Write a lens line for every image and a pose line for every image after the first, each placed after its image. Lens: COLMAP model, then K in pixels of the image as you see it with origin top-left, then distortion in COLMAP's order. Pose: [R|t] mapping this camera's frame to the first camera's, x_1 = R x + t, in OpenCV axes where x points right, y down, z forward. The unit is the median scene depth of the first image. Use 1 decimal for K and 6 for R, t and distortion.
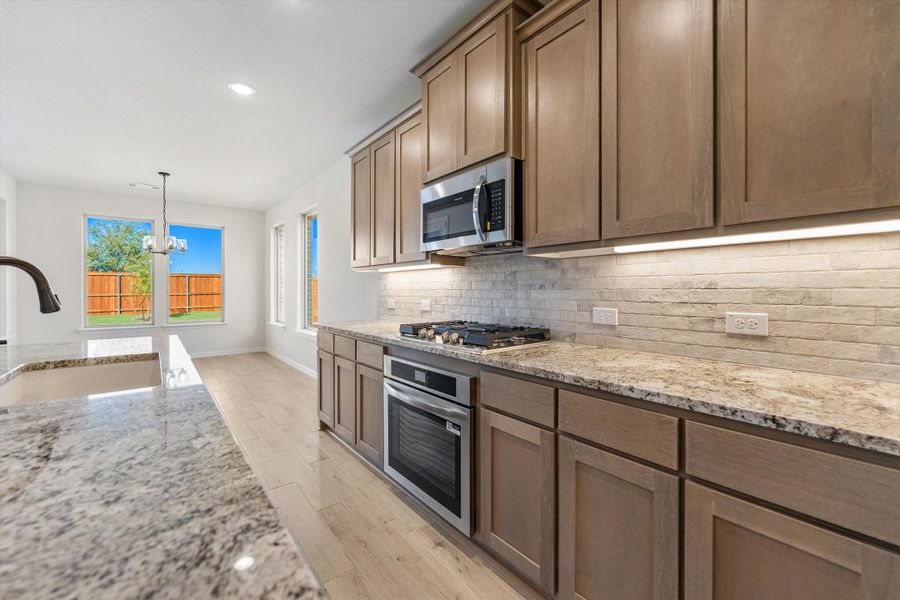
lens RADIAL K [[367.9, 0, 448.0], [0, 367.9, 293.6], [0, 0, 1]] dist [-0.000655, -0.000061]
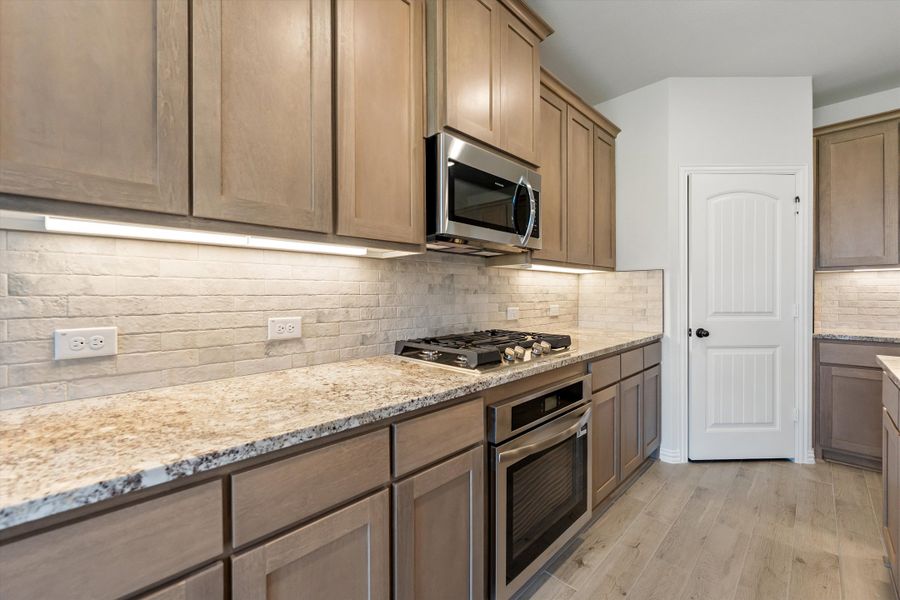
lens RADIAL K [[367.4, 0, 441.3], [0, 367.4, 297.3], [0, 0, 1]] dist [-0.000850, -0.000047]
pose [[-0.092898, -0.010000, 0.995625, -0.890972], [0.010556, 0.999883, 0.011028, -0.016566], [-0.995620, 0.011534, -0.092781, 1.380288]]
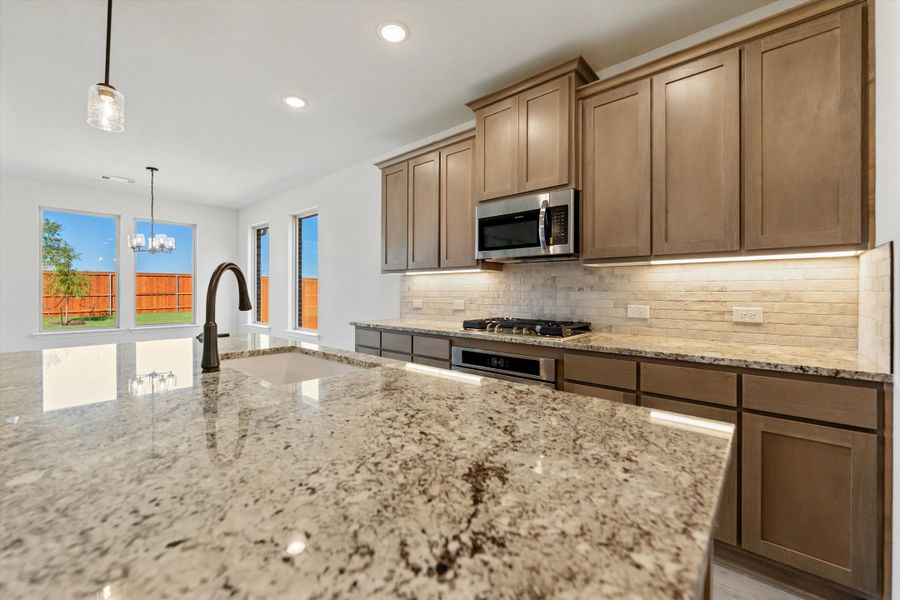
lens RADIAL K [[367.9, 0, 448.0], [0, 367.9, 293.6], [0, 0, 1]] dist [-0.000655, -0.000061]
pose [[0.985080, 0.002163, 0.172084, -0.471947], [-0.001503, 0.999991, -0.003965, 0.002570], [-0.172091, 0.003648, 0.985074, -0.184588]]
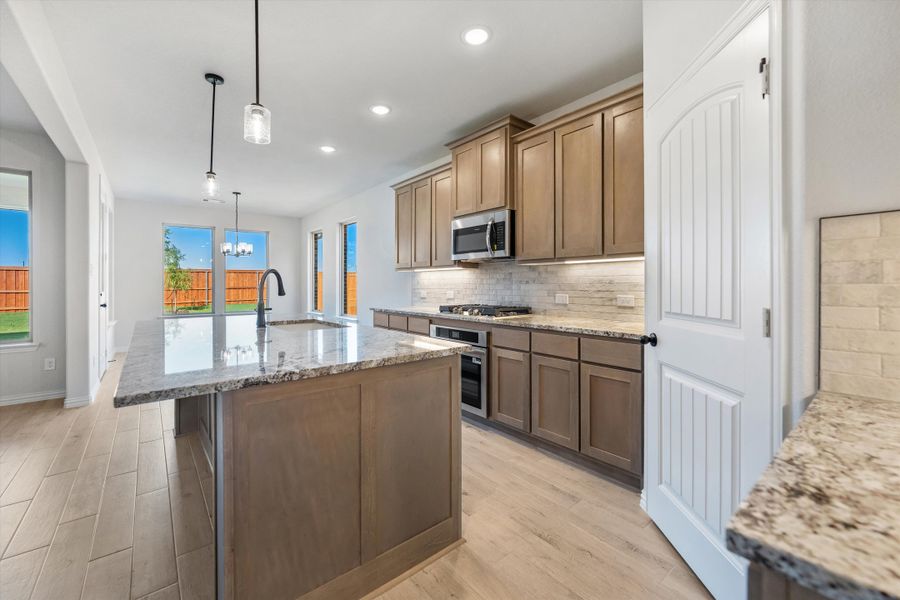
lens RADIAL K [[371.2, 0, 450.6], [0, 371.2, 286.3], [0, 0, 1]] dist [0.000686, 0.000025]
pose [[0.999914, -0.000897, 0.013084, -0.128596], [0.000960, 0.999988, -0.004825, 0.008701], [-0.013079, 0.004837, 0.999903, -0.768212]]
